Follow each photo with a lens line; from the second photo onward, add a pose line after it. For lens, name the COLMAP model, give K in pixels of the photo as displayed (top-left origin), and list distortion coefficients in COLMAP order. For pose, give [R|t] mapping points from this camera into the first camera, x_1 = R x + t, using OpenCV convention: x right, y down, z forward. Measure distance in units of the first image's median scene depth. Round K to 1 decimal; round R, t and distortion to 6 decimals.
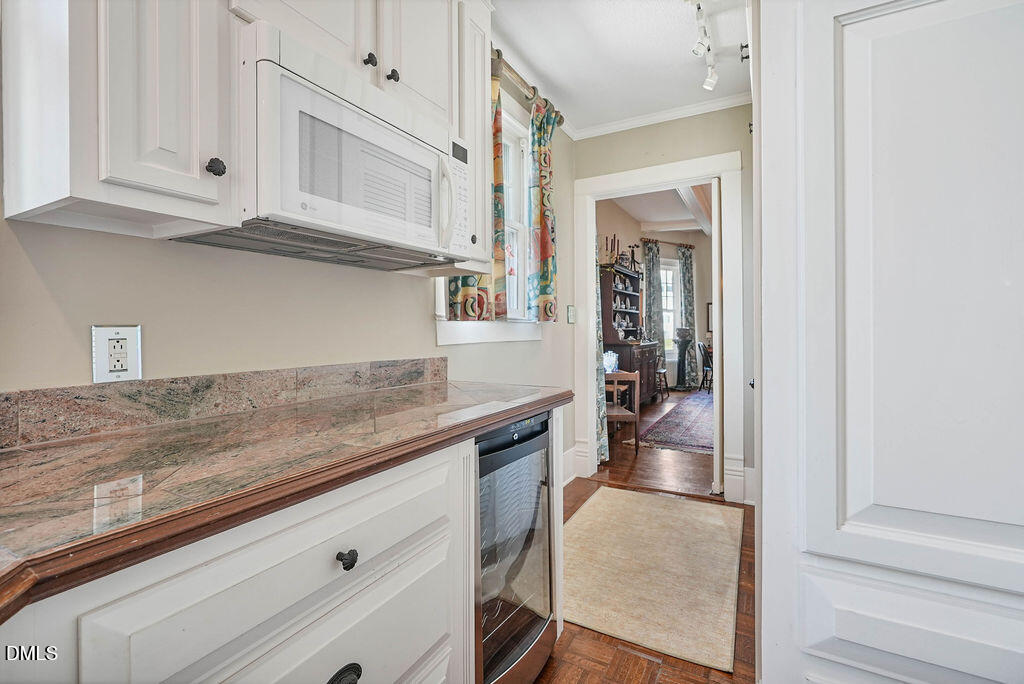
lens RADIAL K [[470.3, 0, 516.3], [0, 470.3, 331.5], [0, 0, 1]] dist [-0.006193, -0.000411]
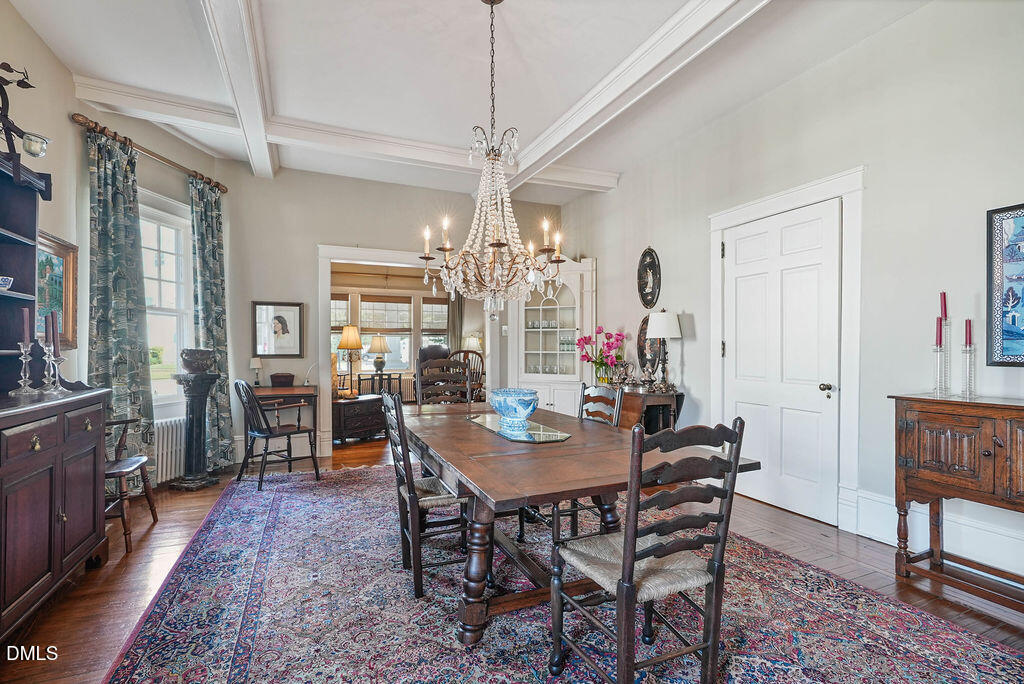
lens RADIAL K [[470.3, 0, 517.3], [0, 470.3, 346.6], [0, 0, 1]] dist [-0.006193, -0.000411]
pose [[0.606422, 0.005465, 0.795124, 0.174984], [0.009893, 0.999847, -0.014417, -0.000252], [-0.795081, 0.016609, 0.606275, 0.463583]]
